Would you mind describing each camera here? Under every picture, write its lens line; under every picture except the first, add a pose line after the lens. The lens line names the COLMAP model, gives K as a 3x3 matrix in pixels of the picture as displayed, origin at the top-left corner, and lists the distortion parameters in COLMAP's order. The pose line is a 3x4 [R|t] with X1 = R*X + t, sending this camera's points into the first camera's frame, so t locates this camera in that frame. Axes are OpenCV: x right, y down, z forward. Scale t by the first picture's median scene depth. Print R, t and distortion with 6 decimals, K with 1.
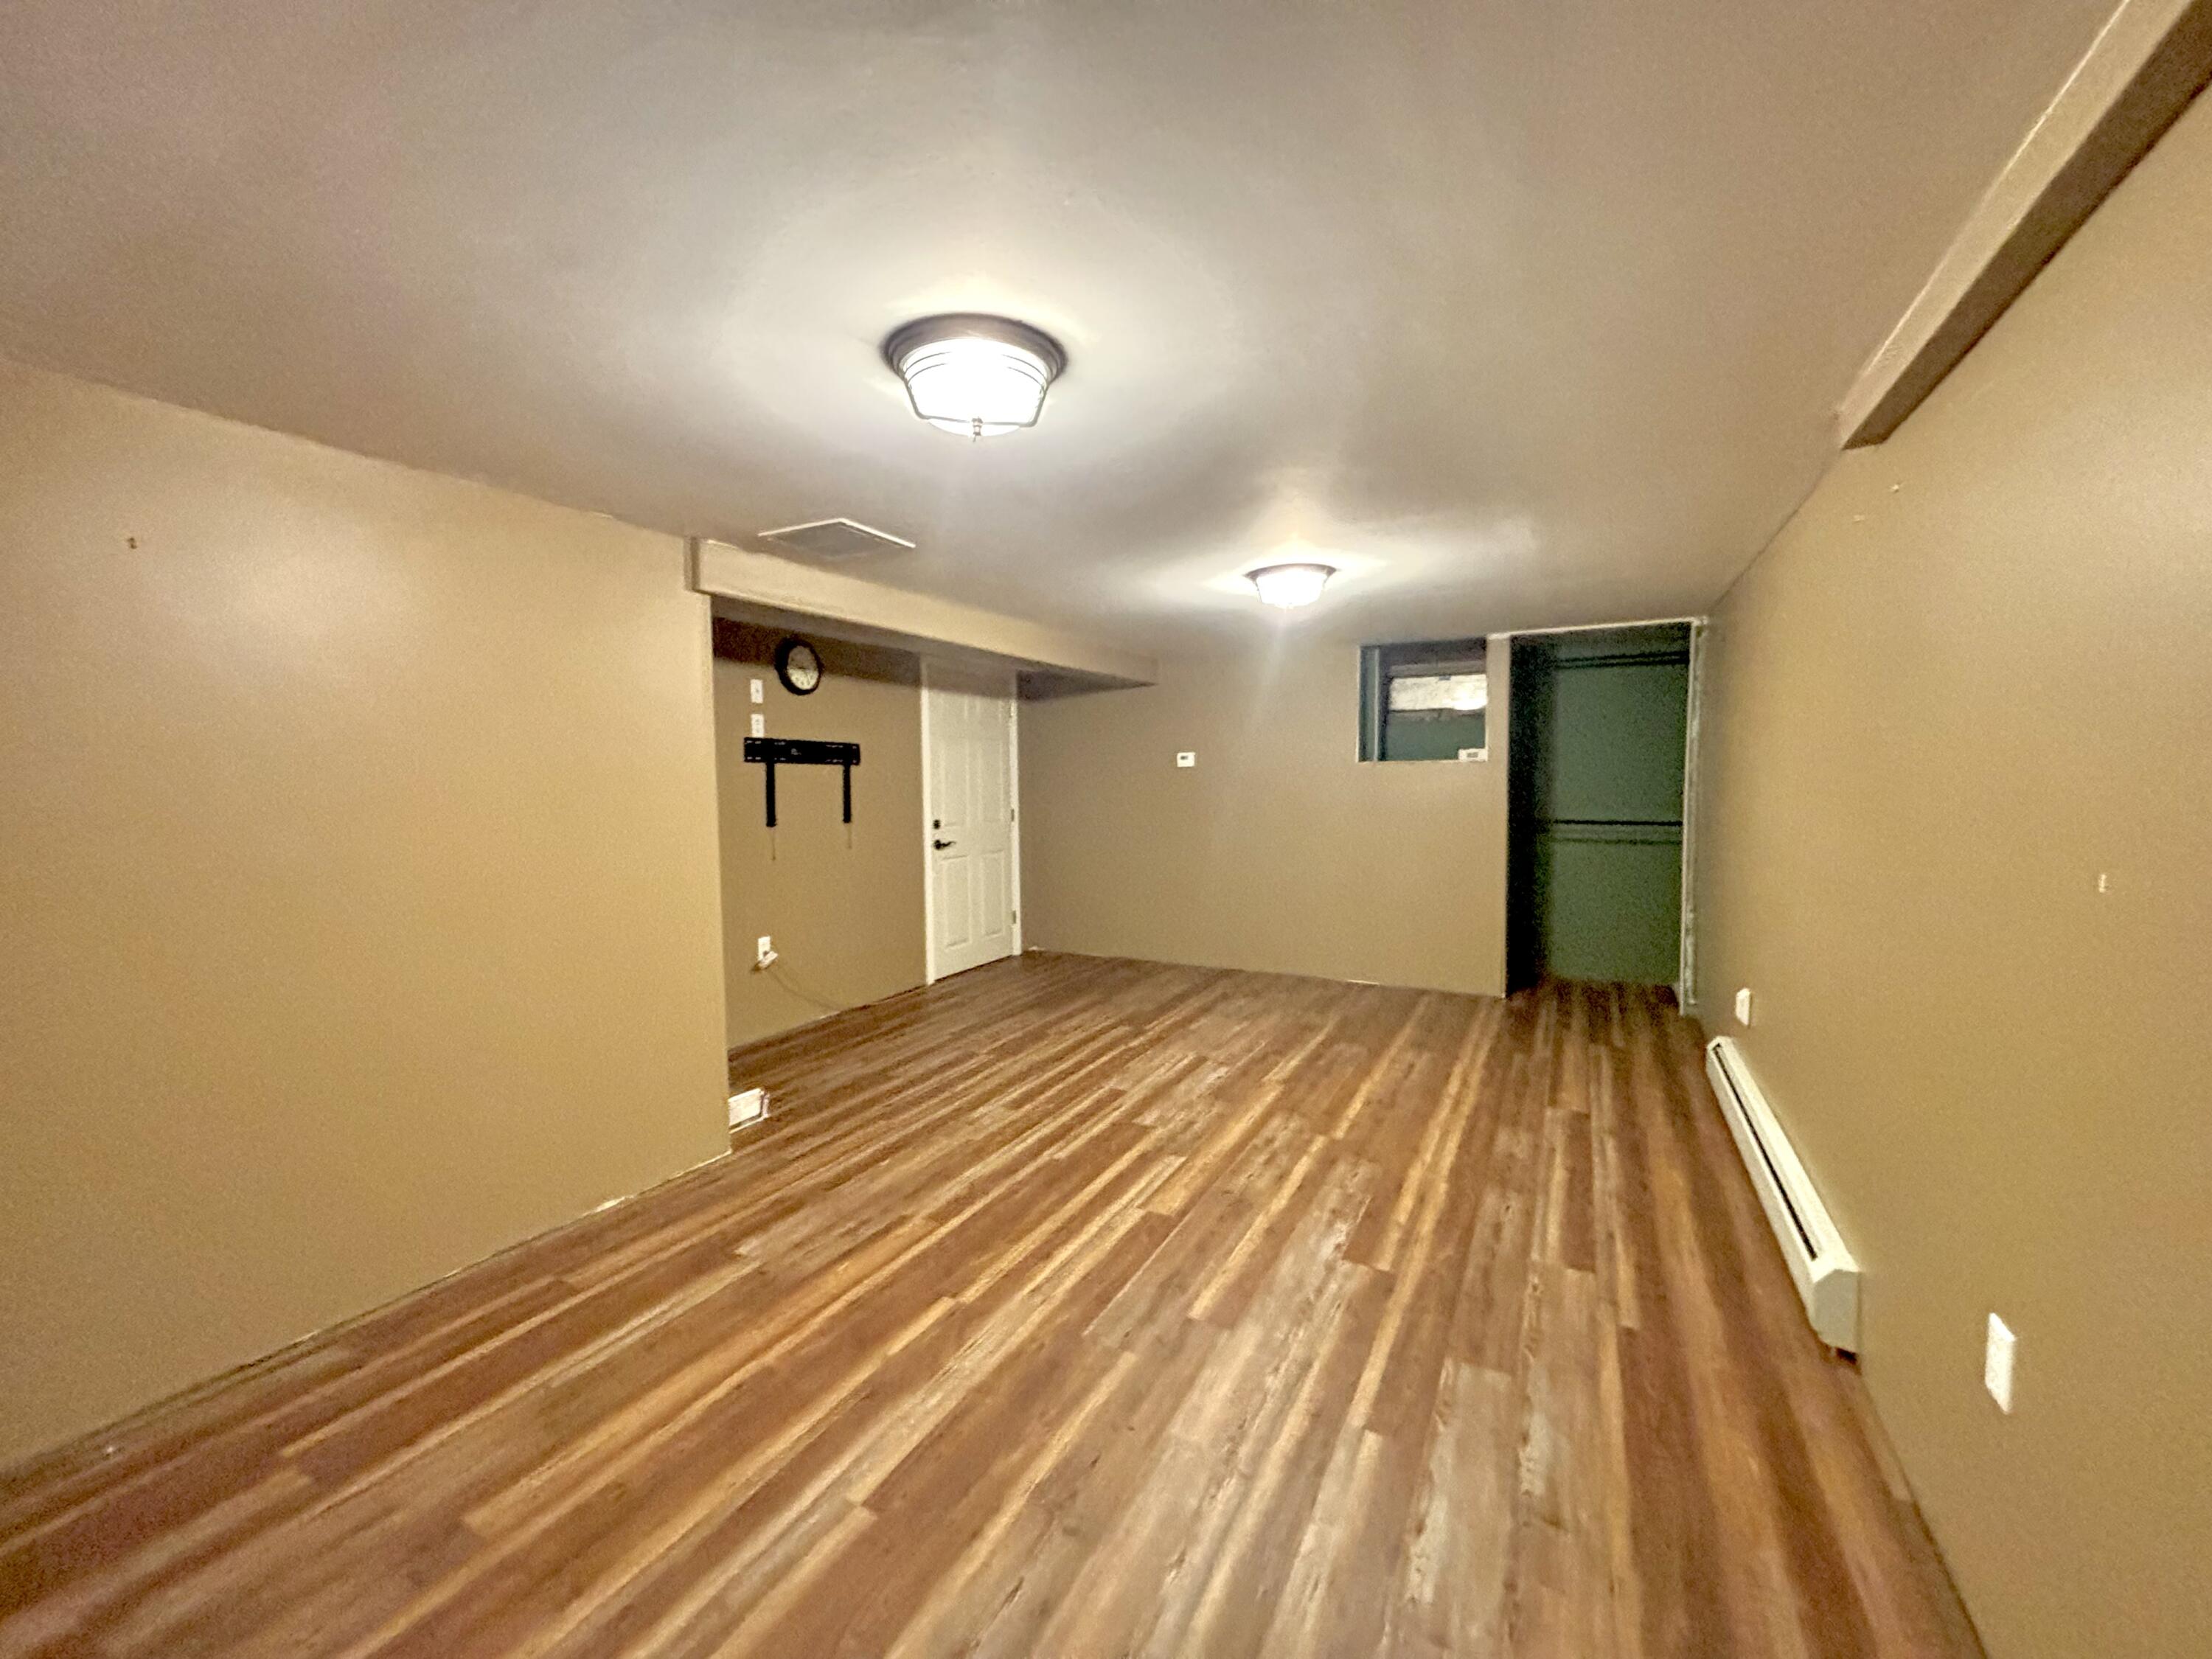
lens RADIAL K [[891.1, 0, 1110.6], [0, 891.1, 863.1], [0, 0, 1]] dist [0.028146, -0.000160]
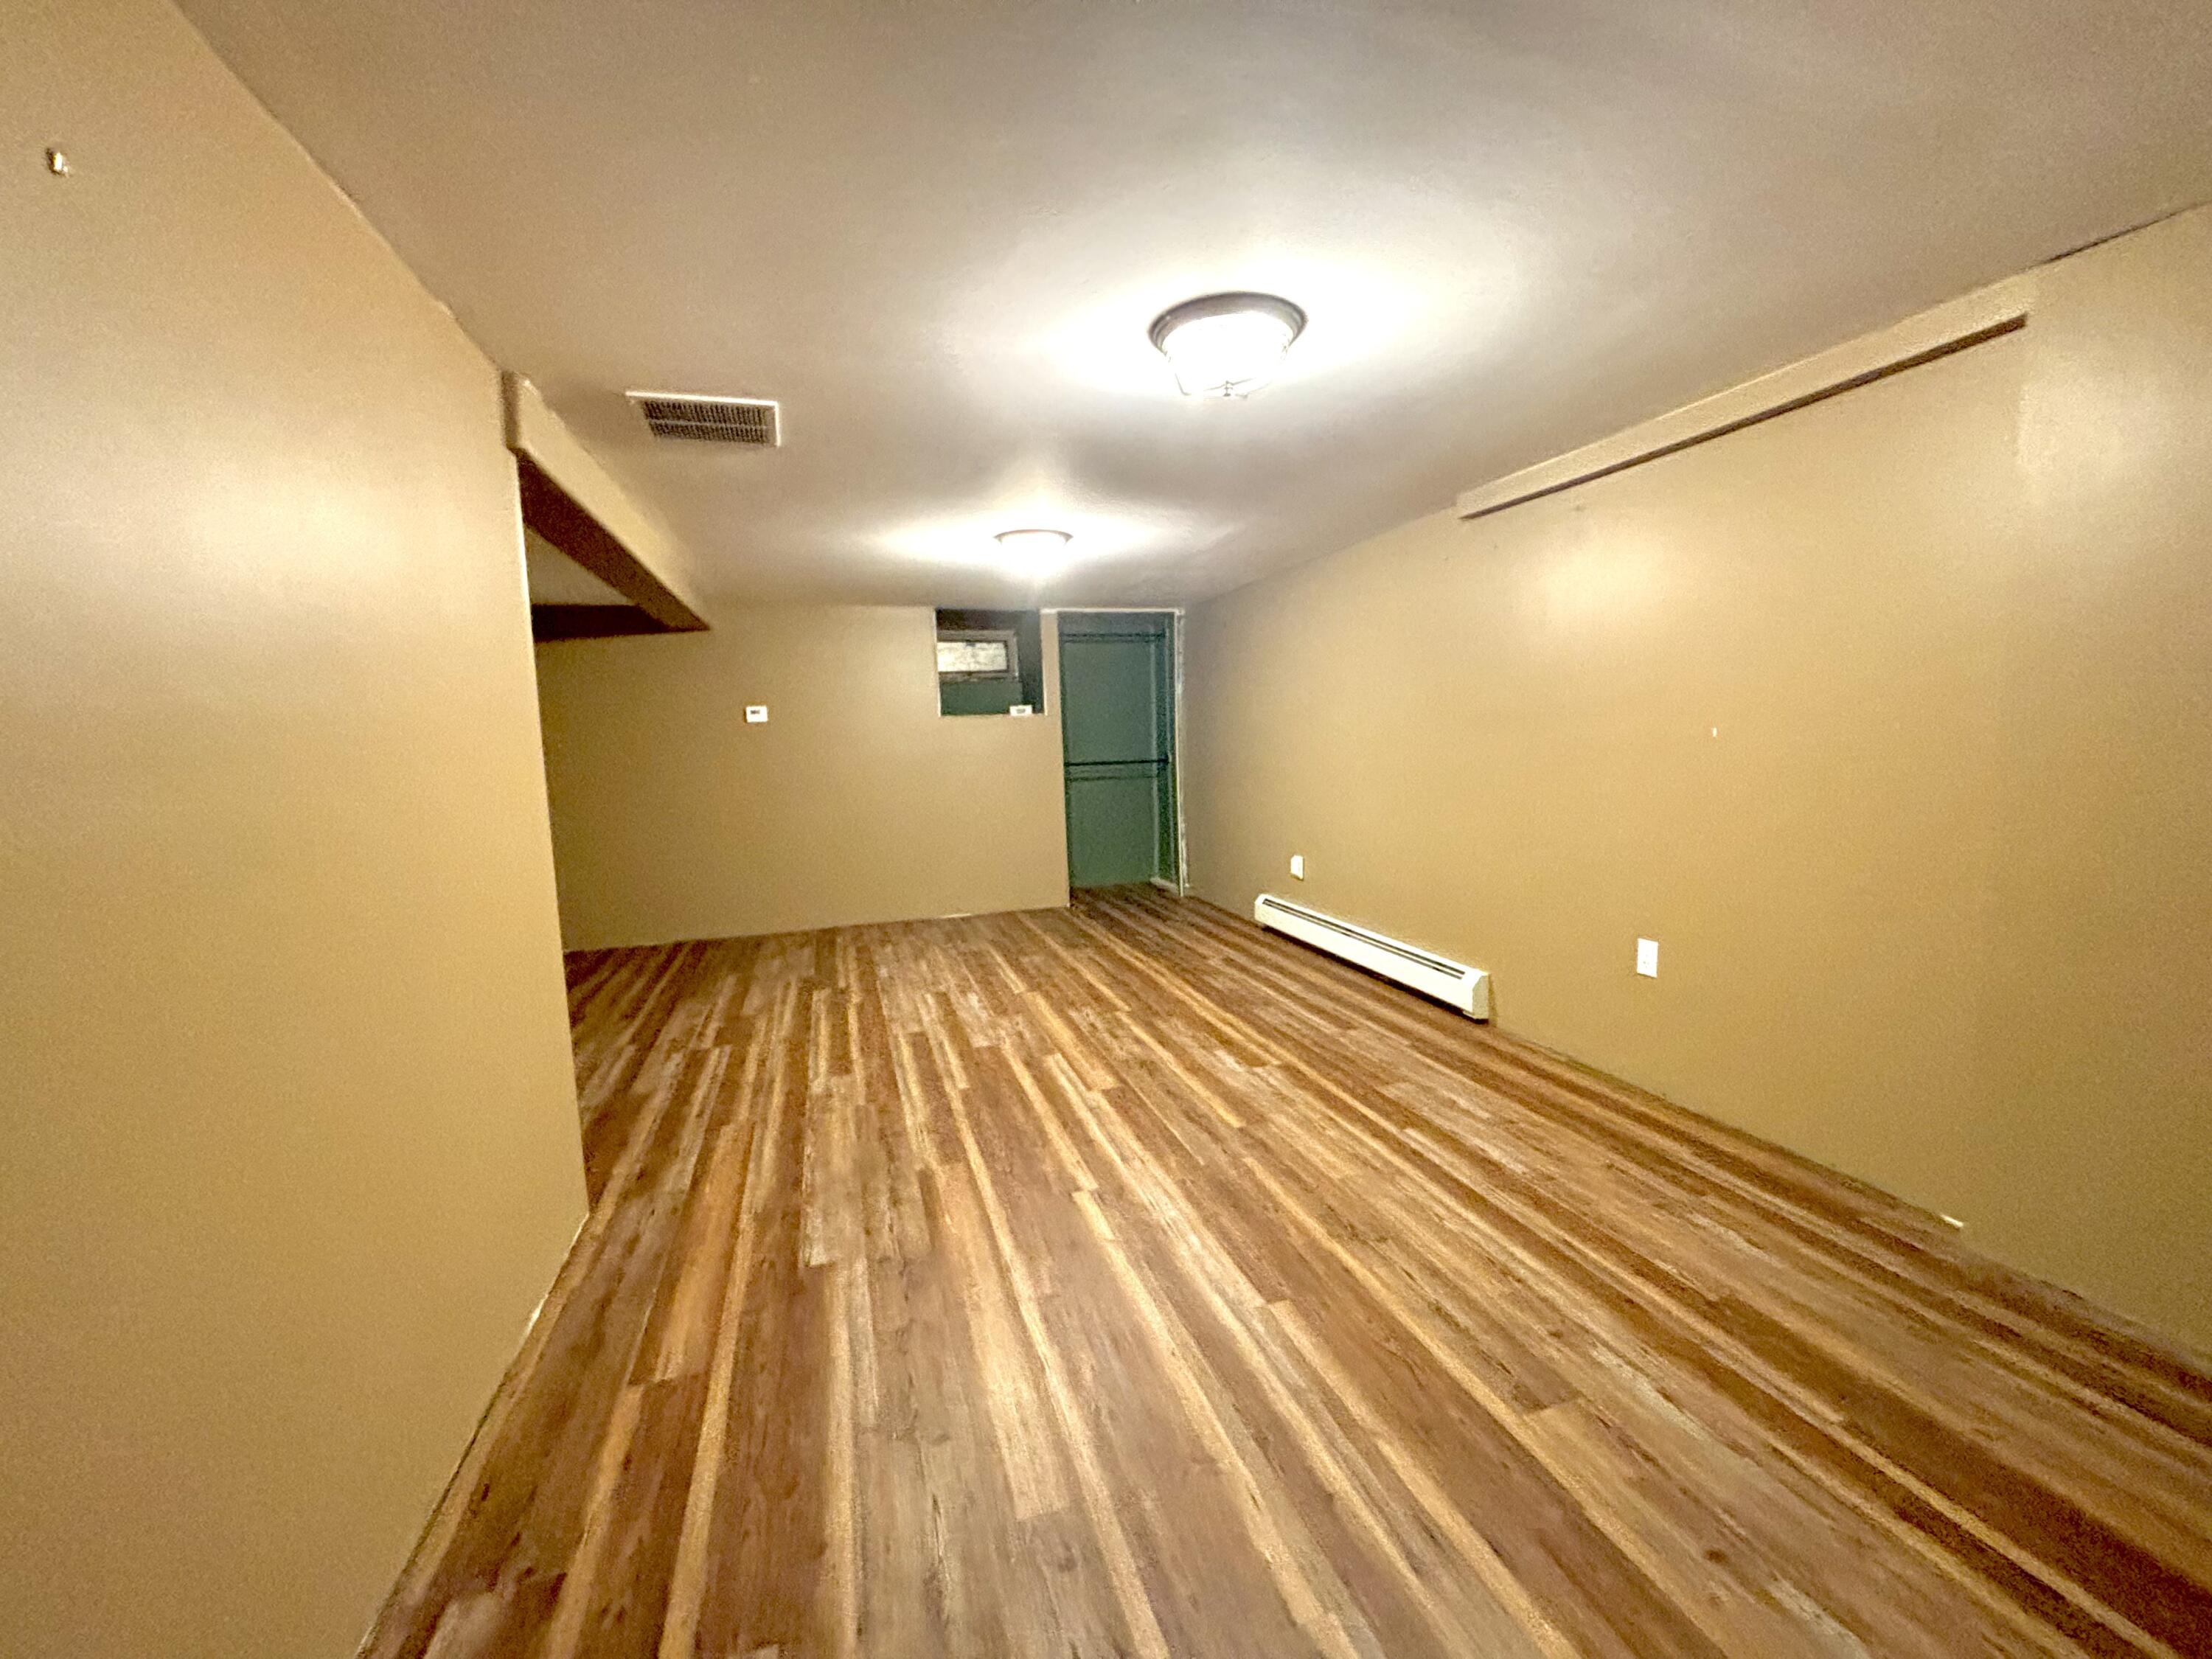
lens RADIAL K [[894.4, 0, 1106.0], [0, 894.4, 829.5], [0, 0, 1]] dist [0.073665, -0.000112]
pose [[0.710727, -0.089382, 0.697767, -0.649851], [0.099028, 0.994730, 0.026555, 0.029120], [-0.696463, 0.050225, 0.715832, 0.149412]]
